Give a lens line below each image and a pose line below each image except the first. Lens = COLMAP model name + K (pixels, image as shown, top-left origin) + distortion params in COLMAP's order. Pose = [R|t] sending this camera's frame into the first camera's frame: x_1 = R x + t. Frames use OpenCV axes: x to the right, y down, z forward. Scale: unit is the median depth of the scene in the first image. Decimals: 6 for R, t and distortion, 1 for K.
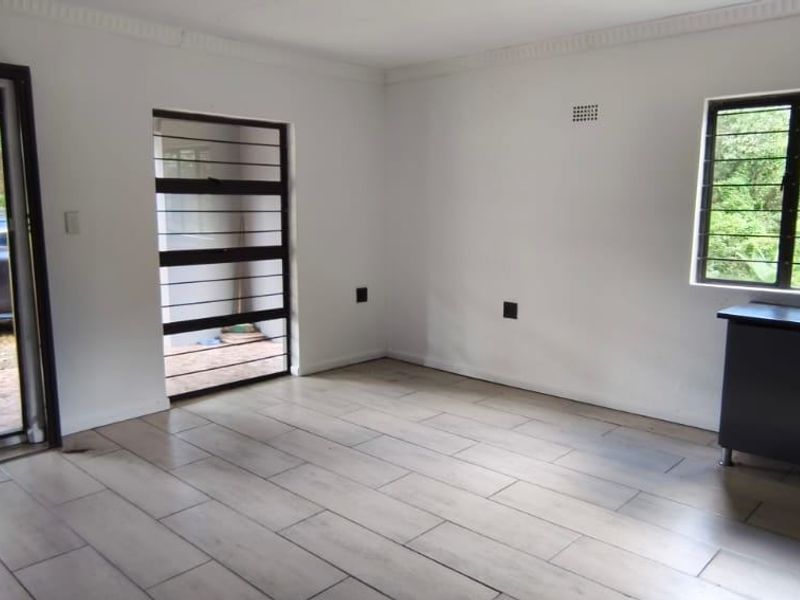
lens RADIAL K [[654.1, 0, 400.4], [0, 654.1, 310.8], [0, 0, 1]] dist [-0.001386, 0.001877]
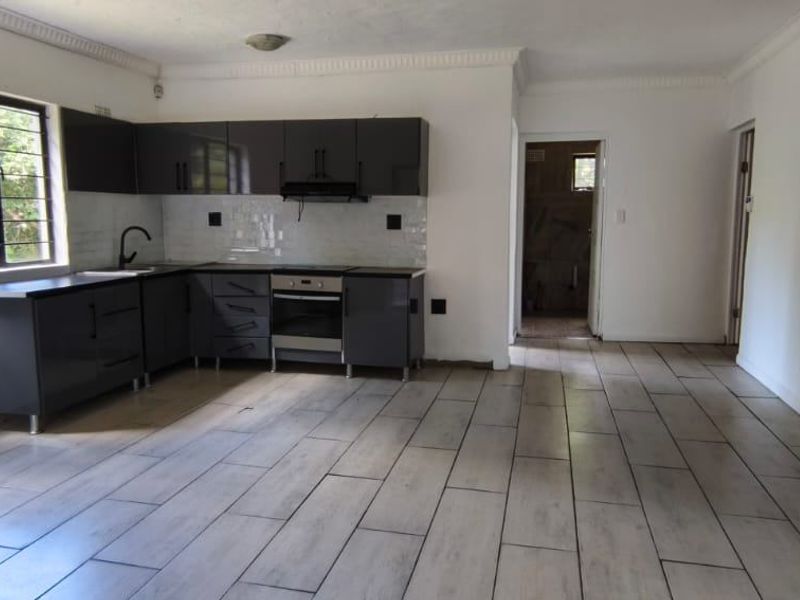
lens RADIAL K [[665.4, 0, 400.0], [0, 665.4, 300.0], [0, 0, 1]] dist [0.018804, -0.001757]
pose [[-0.509226, -0.119565, 0.852287, -0.797248], [0.130644, 0.968087, 0.213868, -0.148603], [-0.850659, 0.220254, -0.477355, 1.087004]]
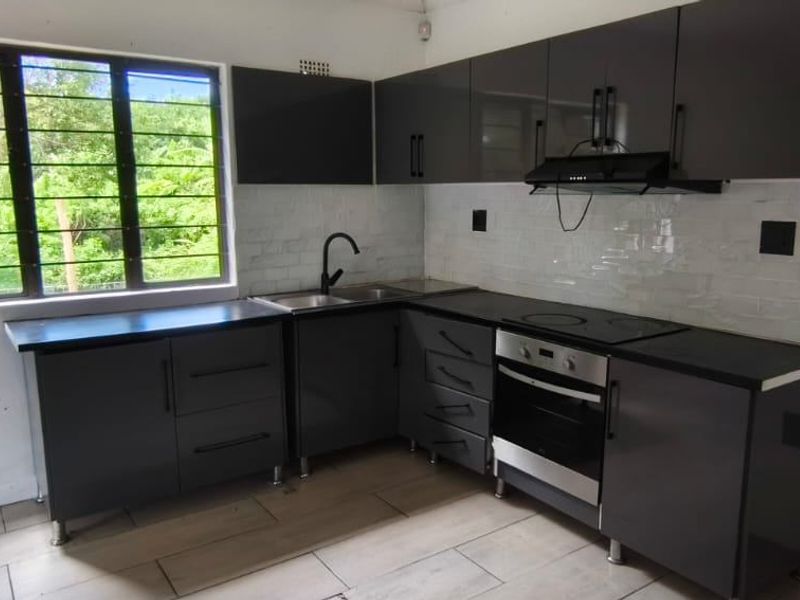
lens RADIAL K [[665.4, 0, 400.0], [0, 665.4, 300.0], [0, 0, 1]] dist [0.018804, -0.001757]
pose [[0.212064, -0.163788, 0.963433, -0.121619], [0.164448, 0.977778, 0.130030, -0.076402], [-0.963320, 0.130860, 0.234286, 0.470731]]
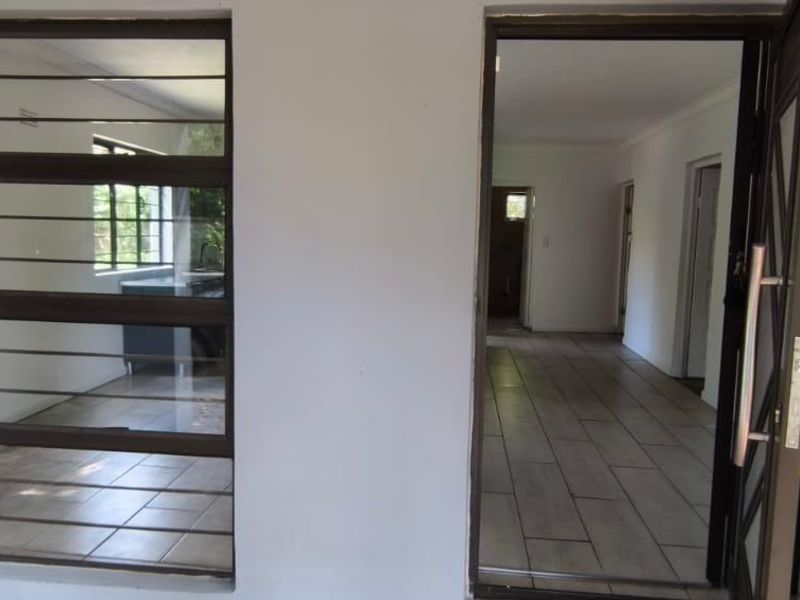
lens RADIAL K [[661.9, 0, 400.0], [0, 661.9, 300.0], [0, 0, 1]] dist [0.029267, 0.002749]
pose [[-0.616282, -0.104107, 0.780614, -1.234035], [0.093375, 0.974572, 0.203692, -0.266053], [-0.781971, 0.198422, -0.590890, 1.698666]]
